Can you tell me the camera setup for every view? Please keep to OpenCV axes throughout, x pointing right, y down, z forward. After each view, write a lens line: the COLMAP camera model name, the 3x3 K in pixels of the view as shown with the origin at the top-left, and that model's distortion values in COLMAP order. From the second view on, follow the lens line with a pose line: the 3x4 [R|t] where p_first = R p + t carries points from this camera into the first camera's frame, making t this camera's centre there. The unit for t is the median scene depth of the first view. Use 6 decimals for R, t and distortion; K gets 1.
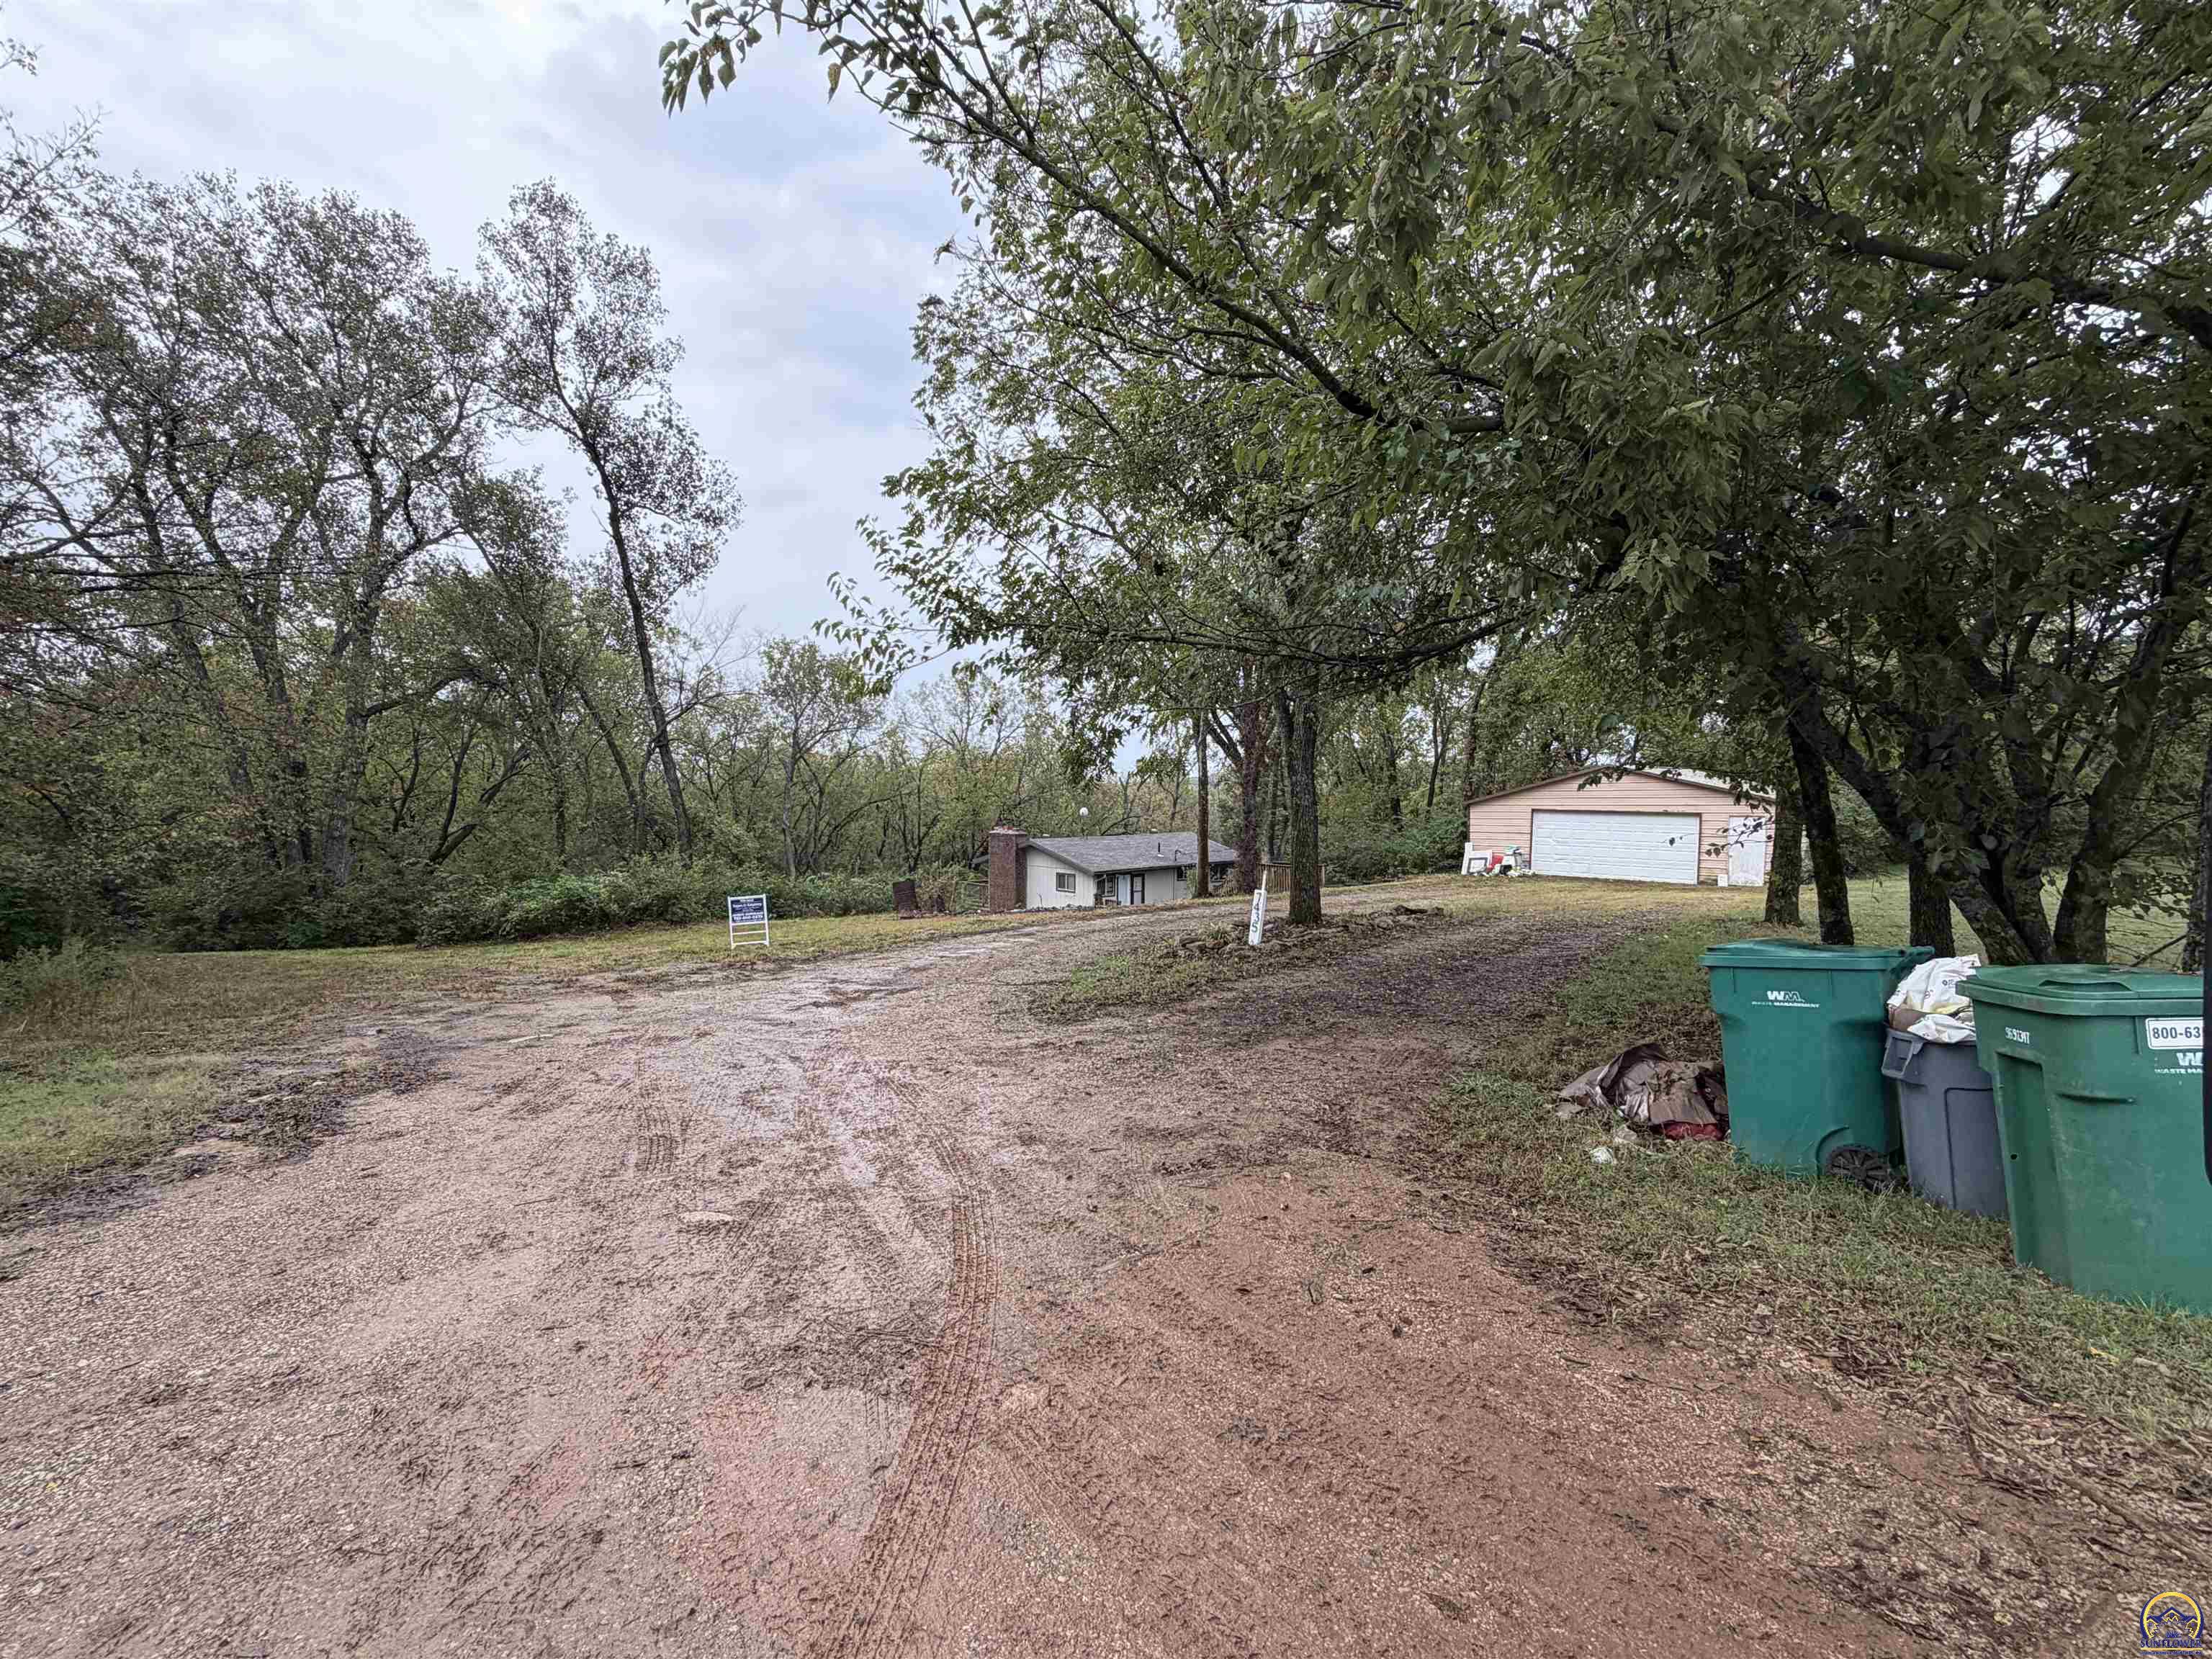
lens RADIAL K [[1032.7, 0, 1105.2], [0, 1032.7, 836.0], [0, 0, 1]] dist [-0.000121, -0.000005]
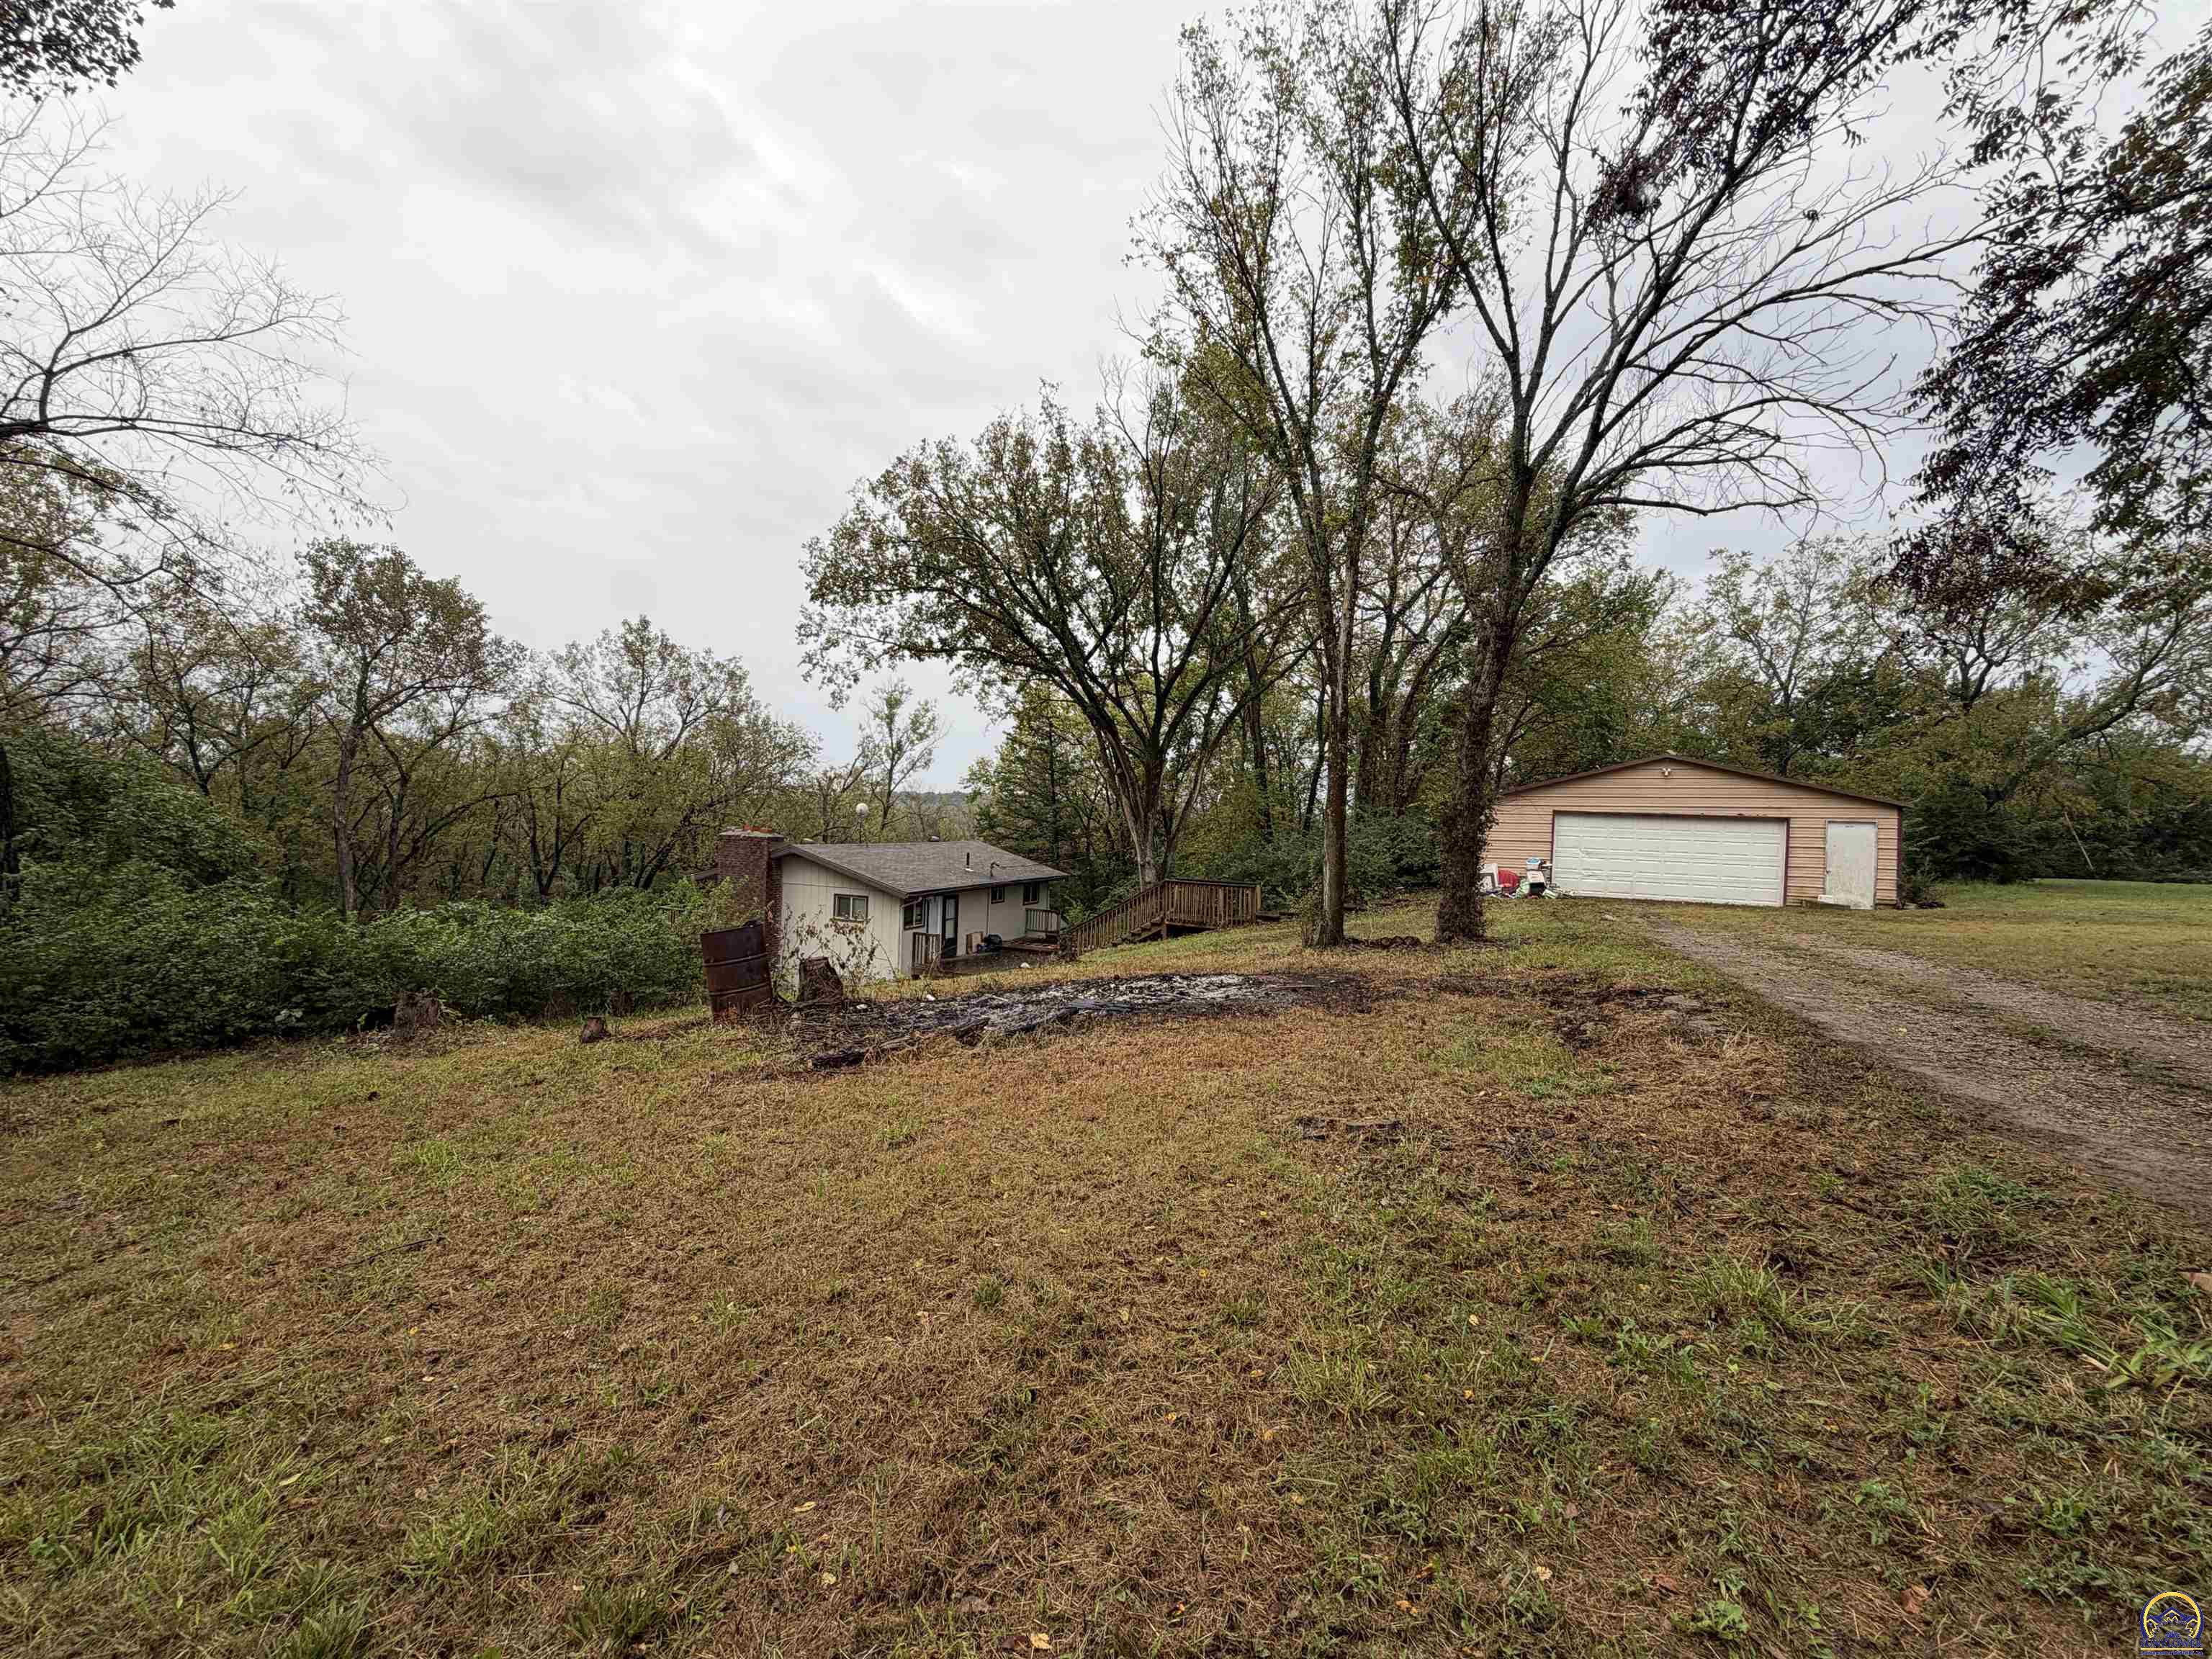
lens RADIAL K [[885.2, 0, 1108.3], [0, 885.2, 833.8], [0, 0, 1]] dist [-0.000618, -0.000017]
pose [[0.914108, 0.024064, 0.404757, -0.118325], [-0.011947, 0.999402, -0.032437, 0.012161], [-0.405296, 0.024815, 0.913849, 0.380426]]
